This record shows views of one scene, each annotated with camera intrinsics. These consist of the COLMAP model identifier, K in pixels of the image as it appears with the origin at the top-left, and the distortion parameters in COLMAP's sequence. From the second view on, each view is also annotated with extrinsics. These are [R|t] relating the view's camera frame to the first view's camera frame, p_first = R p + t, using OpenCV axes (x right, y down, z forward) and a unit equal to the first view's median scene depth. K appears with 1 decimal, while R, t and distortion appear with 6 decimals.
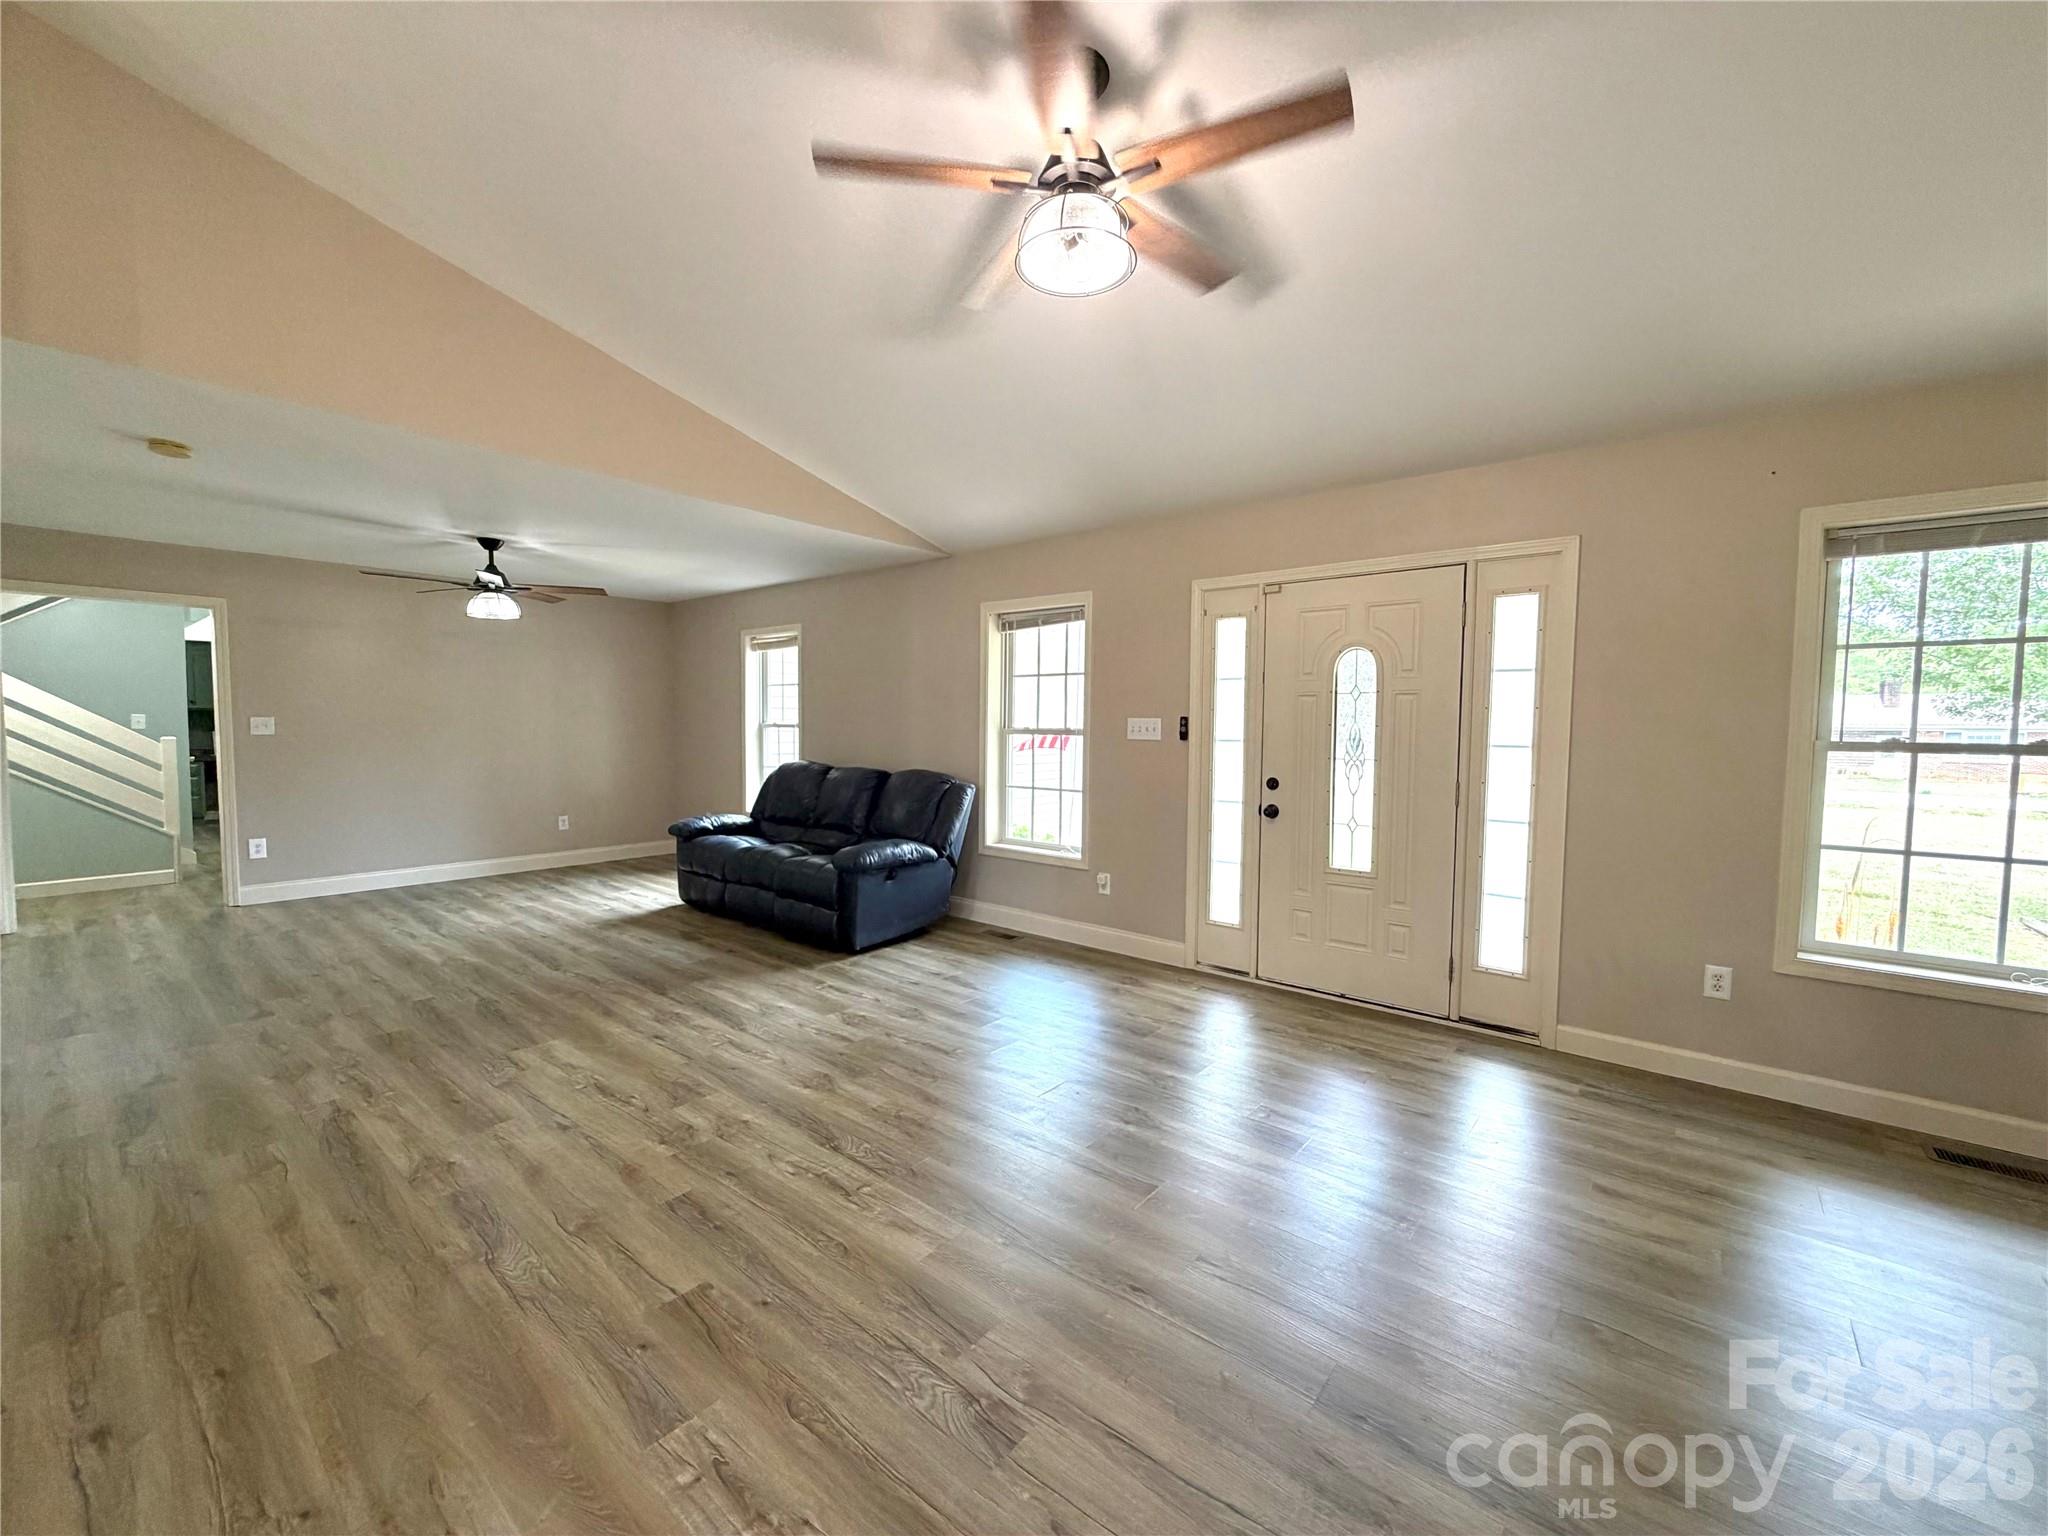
lens RADIAL K [[810.1, 0, 1022.2], [0, 810.1, 770.4], [0, 0, 1]] dist [0.001329, 0.000025]
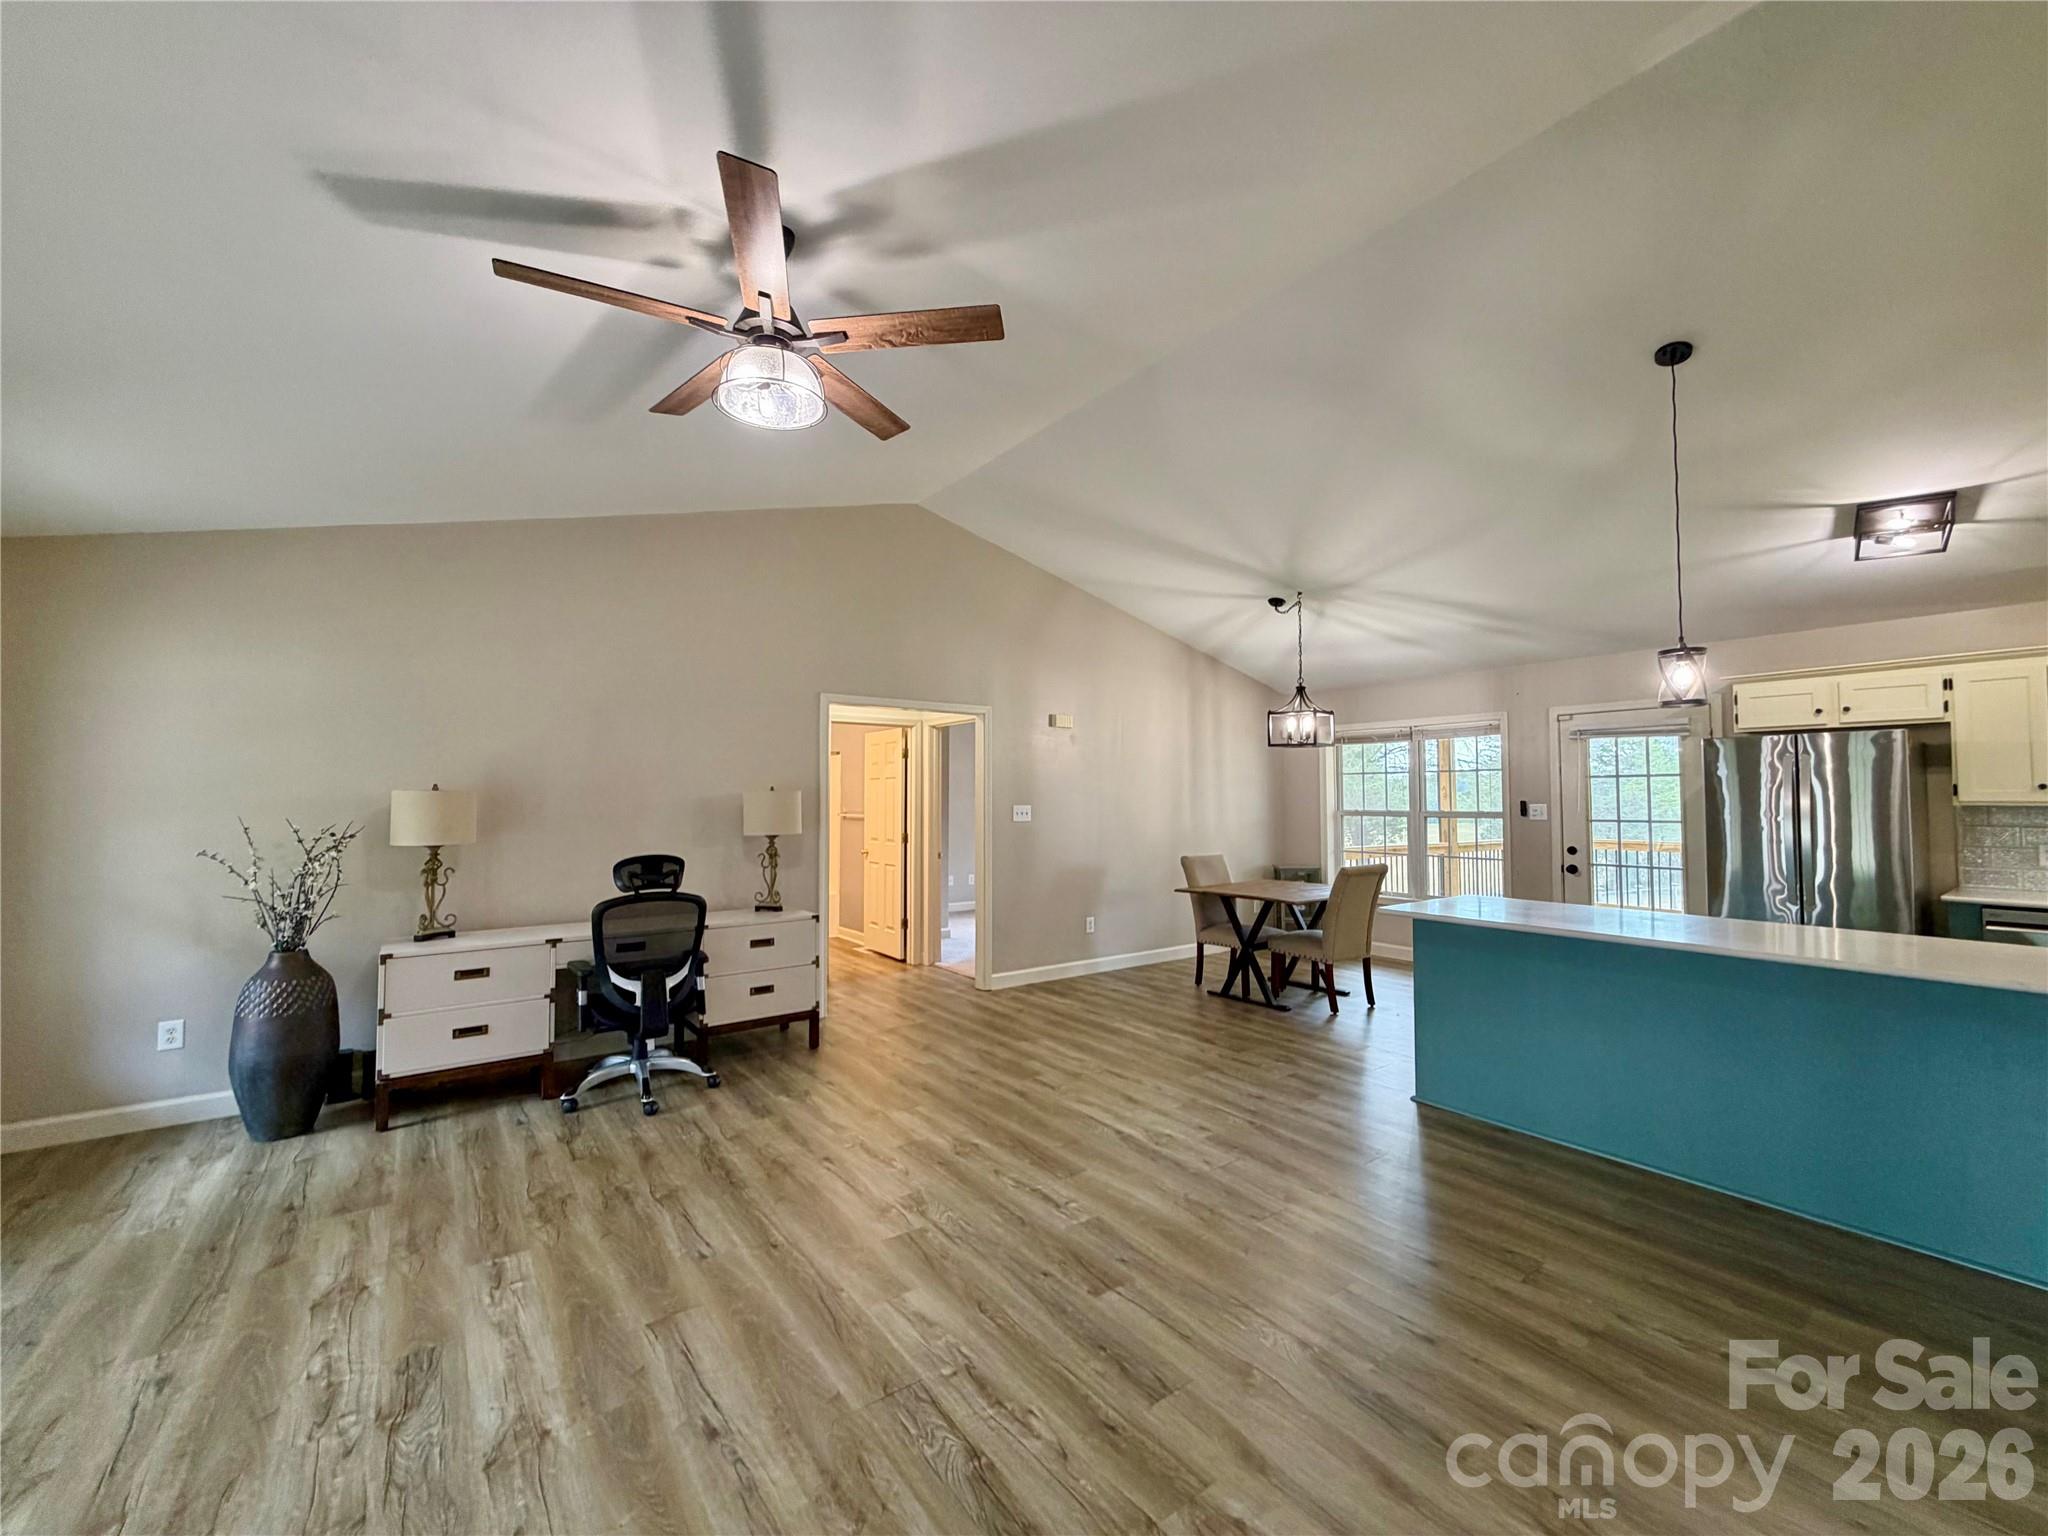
lens RADIAL K [[817.9, 0, 1021.4], [0, 817.9, 770.1], [0, 0, 1]] dist [0.000538, 0.000153]
pose [[-0.968219, 0.000685, 0.250104, -0.294404], [0.007157, 0.999663, 0.024971, -0.086750], [-0.250002, 0.025967, -0.967897, 1.091738]]
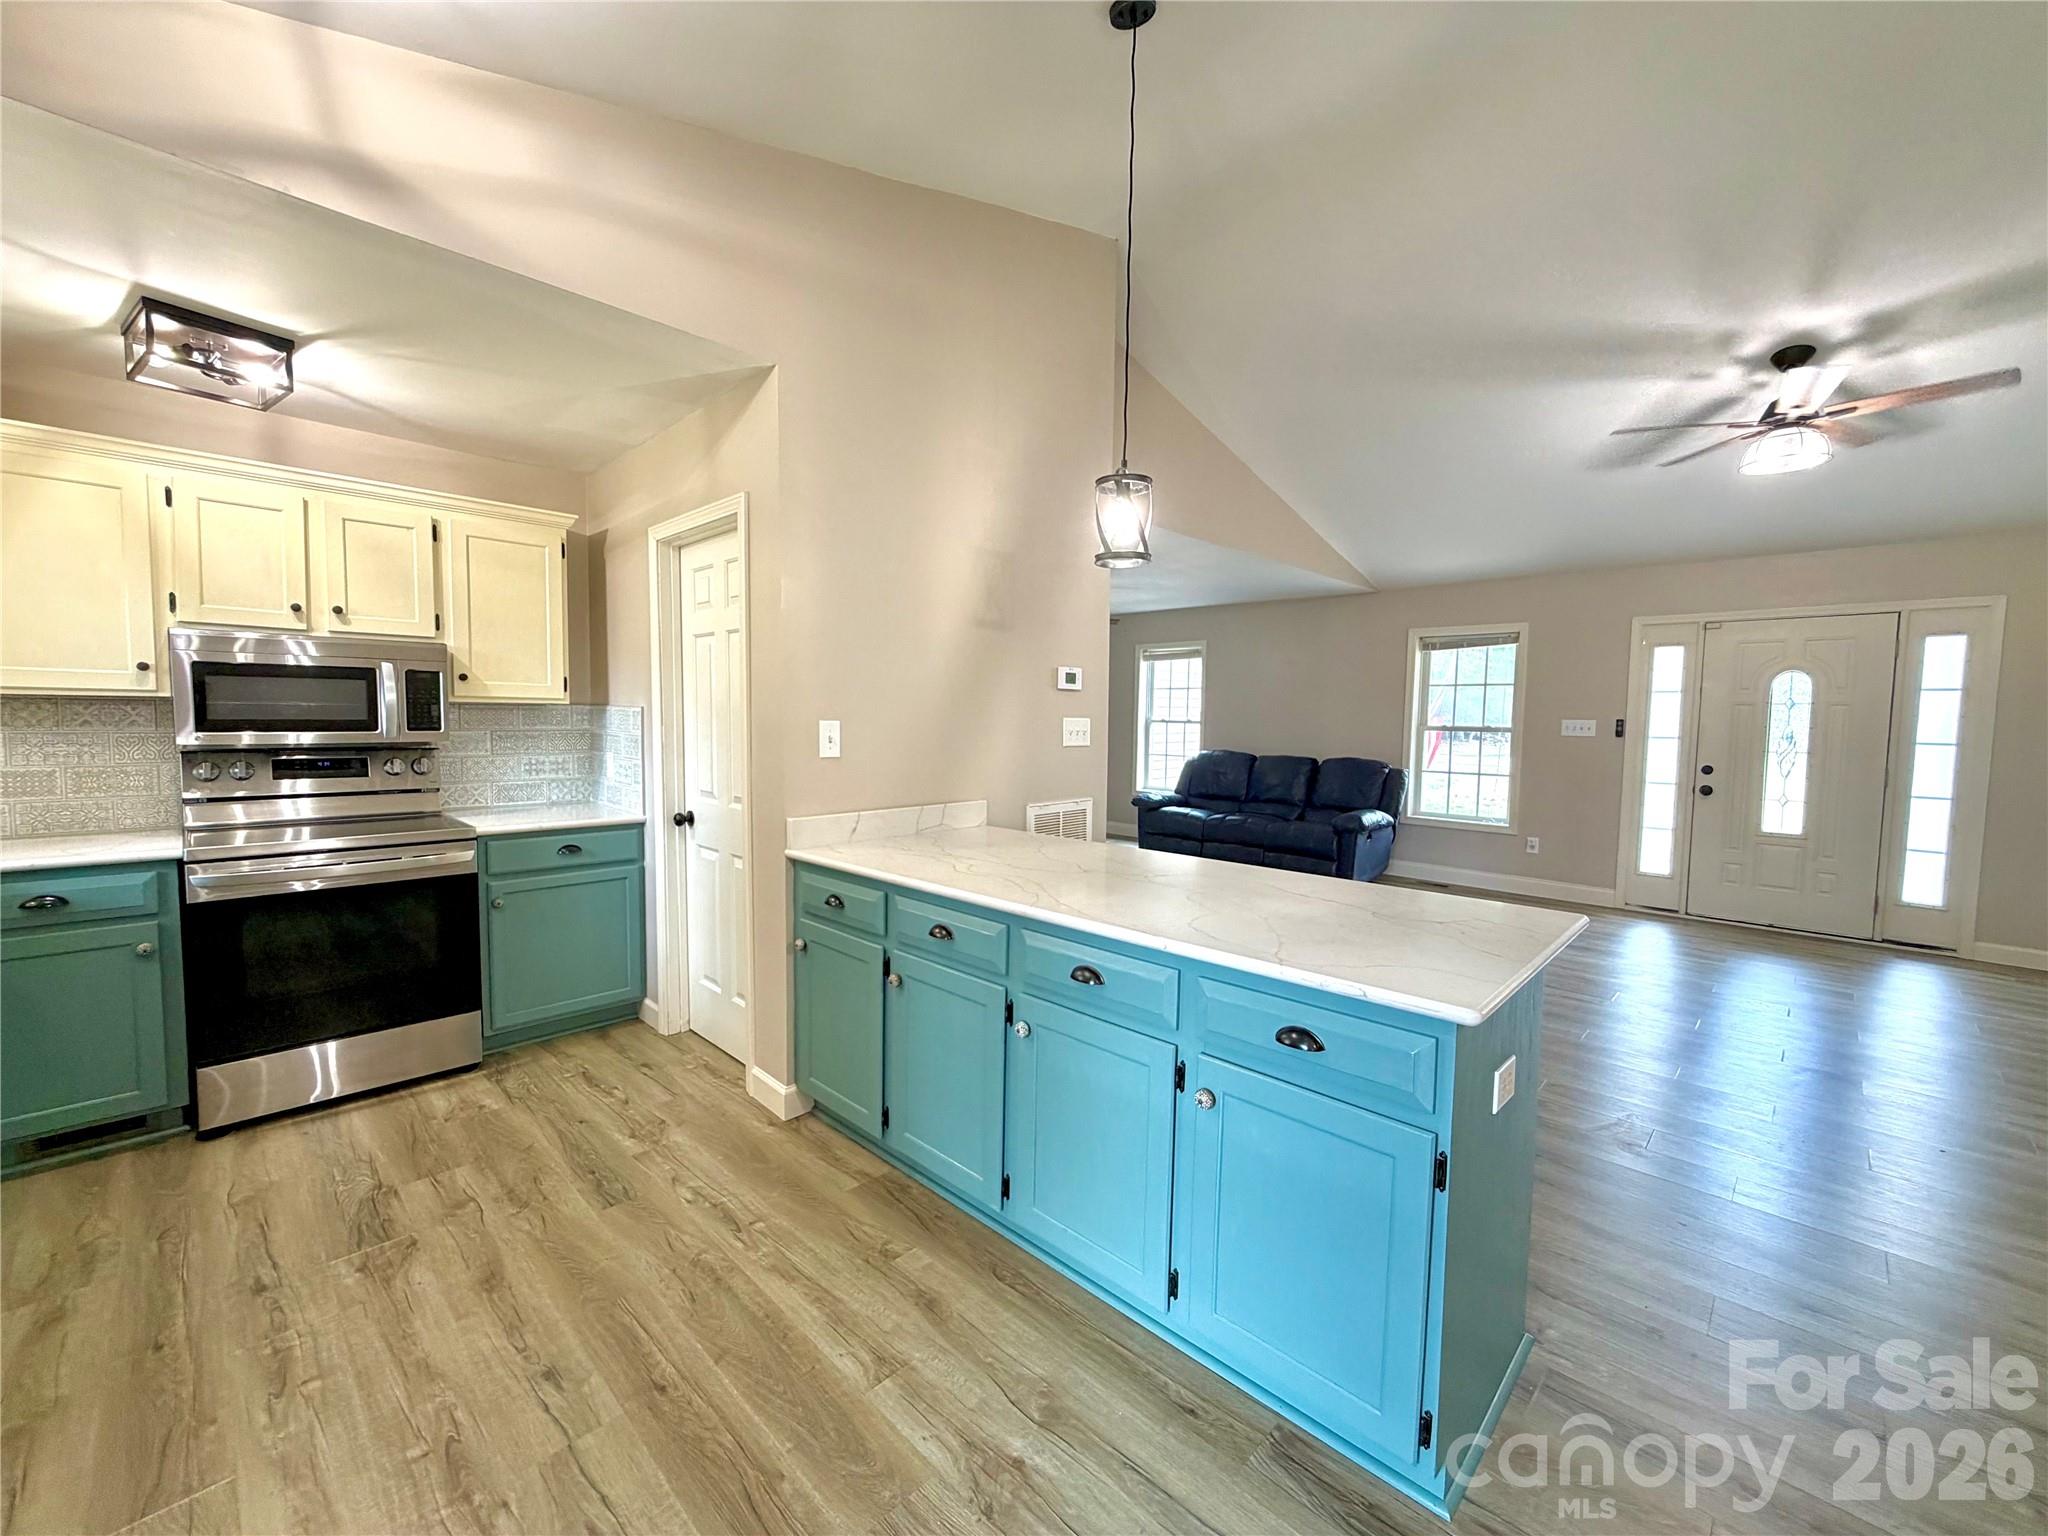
lens RADIAL K [[817.9, 0, 1021.4], [0, 817.9, 770.1], [0, 0, 1]] dist [0.000538, 0.000153]
pose [[0.995769, 0.012257, -0.091073, -0.762790], [-0.011352, 0.999881, 0.010454, 0.016663], [0.091190, -0.009376, 0.995789, -0.500265]]
